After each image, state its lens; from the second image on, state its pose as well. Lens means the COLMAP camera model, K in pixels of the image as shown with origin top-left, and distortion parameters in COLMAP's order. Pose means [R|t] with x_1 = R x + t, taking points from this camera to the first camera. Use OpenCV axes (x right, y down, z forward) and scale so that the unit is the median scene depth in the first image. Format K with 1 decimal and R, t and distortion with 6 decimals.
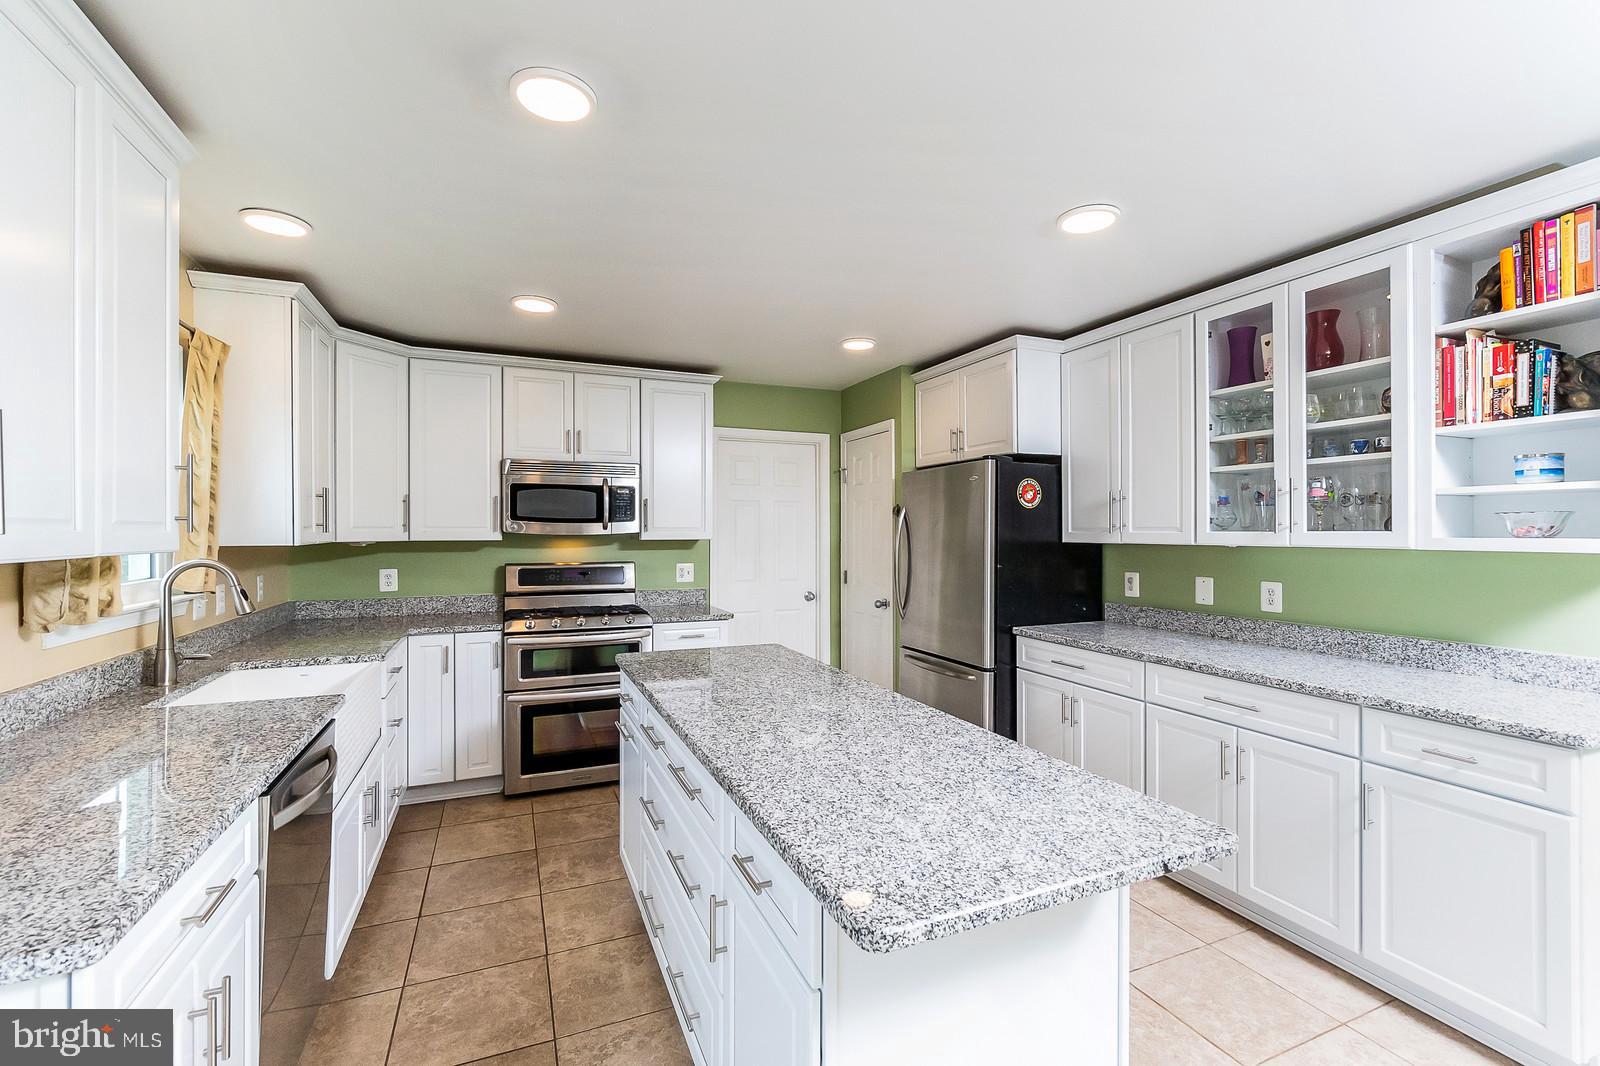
lens RADIAL K [[681.5, 0, 801.4], [0, 681.5, 526.4], [0, 0, 1]] dist [-0.006750, -0.000213]
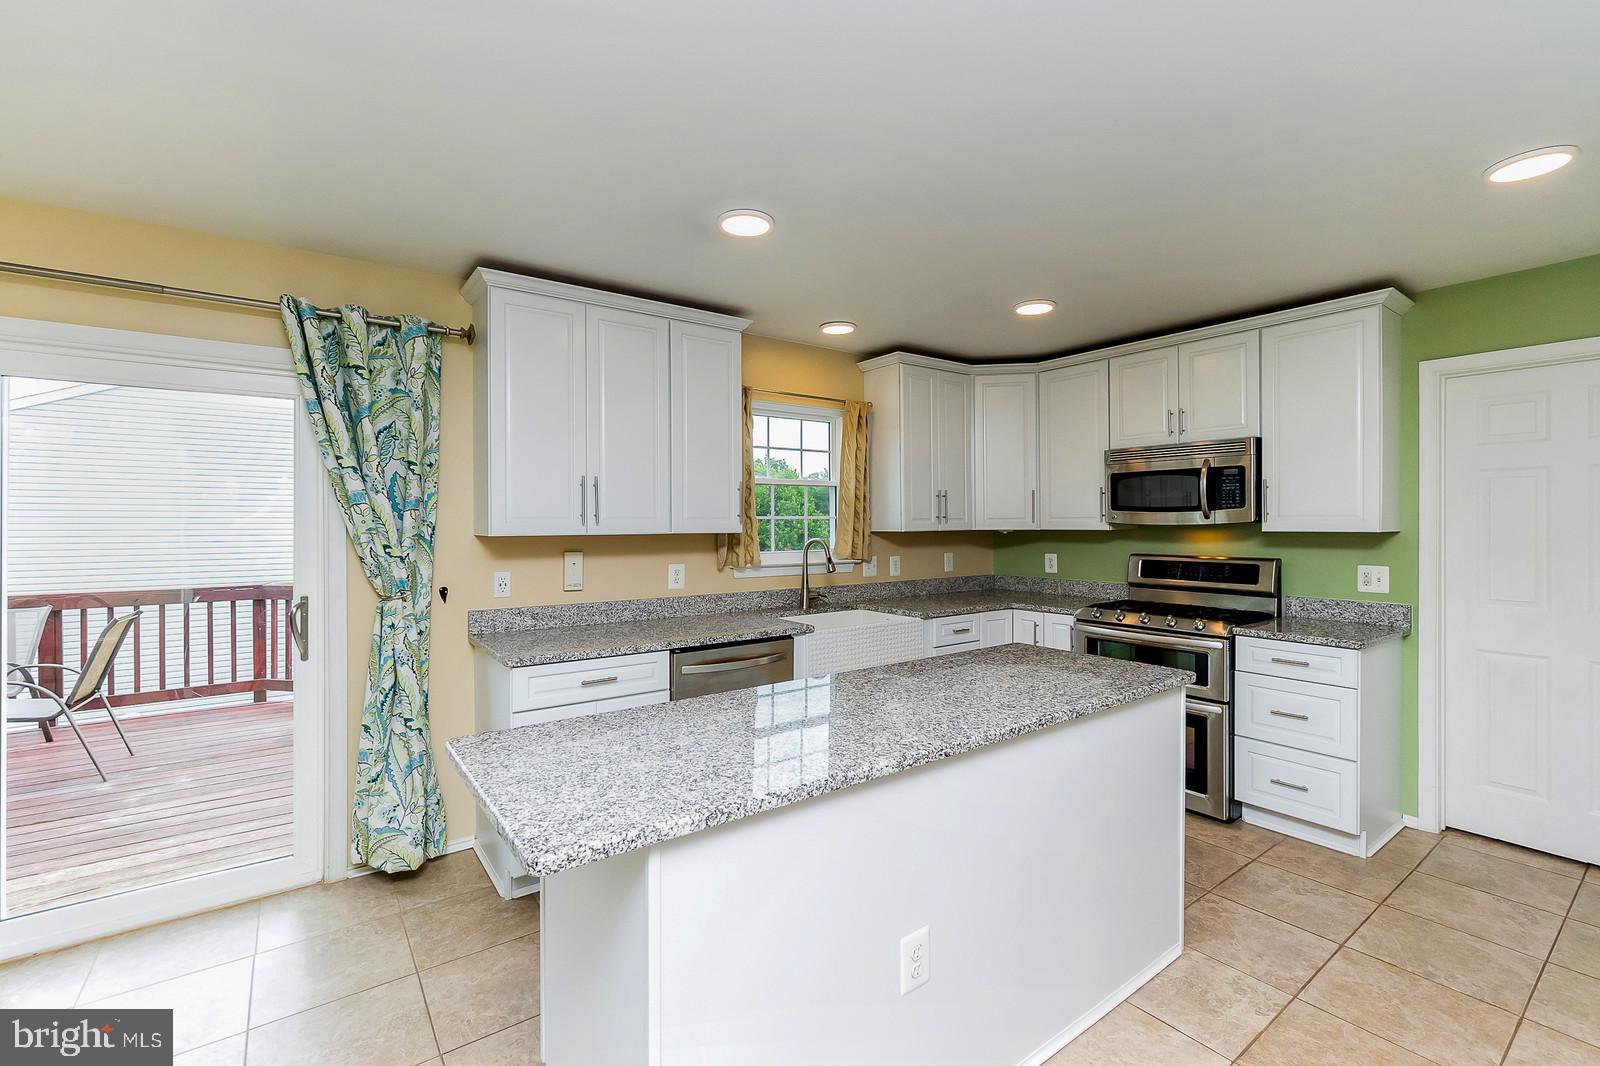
lens RADIAL K [[681.5, 0, 801.4], [0, 681.5, 526.4], [0, 0, 1]] dist [-0.006750, -0.000213]
pose [[0.235327, 0.004396, -0.971906, 0.608429], [0.010217, 0.999923, 0.006997, 0.004317], [0.971862, -0.011576, 0.235264, 0.432956]]
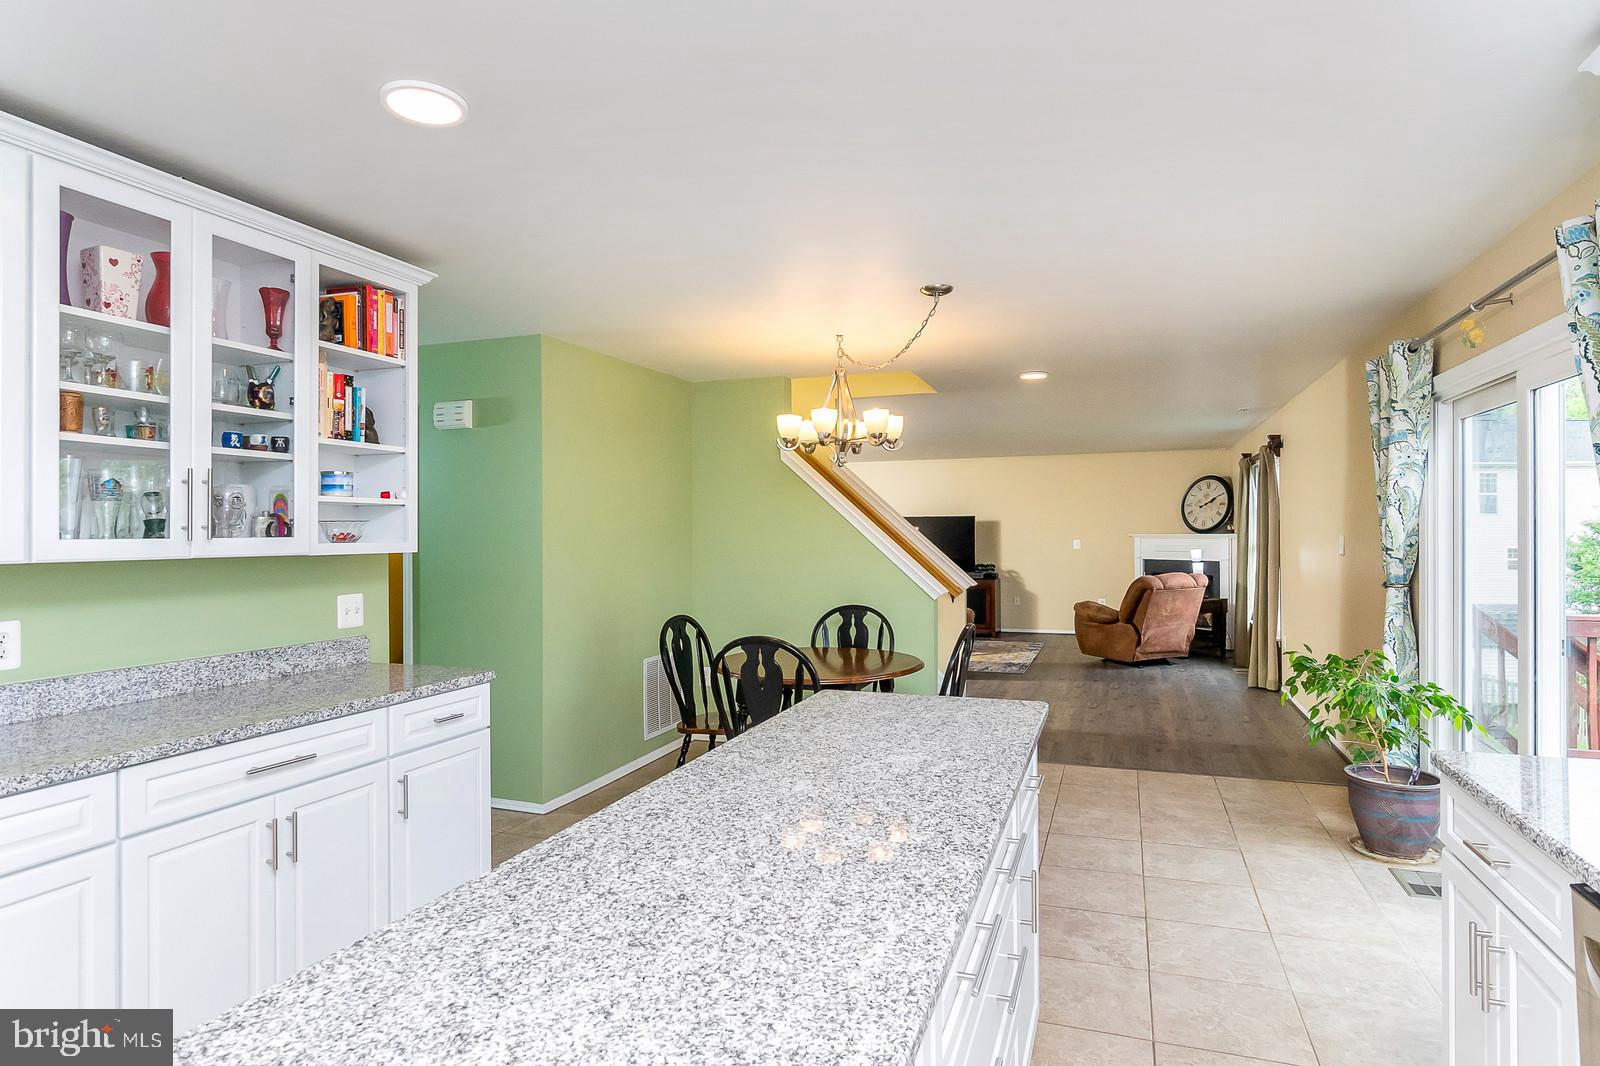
lens RADIAL K [[902.9, 0, 800.0], [0, 902.9, 533.0], [0, 0, 1]] dist [0.001972, 0.000421]
pose [[-0.732795, 0.004966, 0.680431, -0.404378], [-0.000456, 0.999970, -0.007789, 0.008407], [-0.680449, -0.006018, -0.732771, 1.115639]]
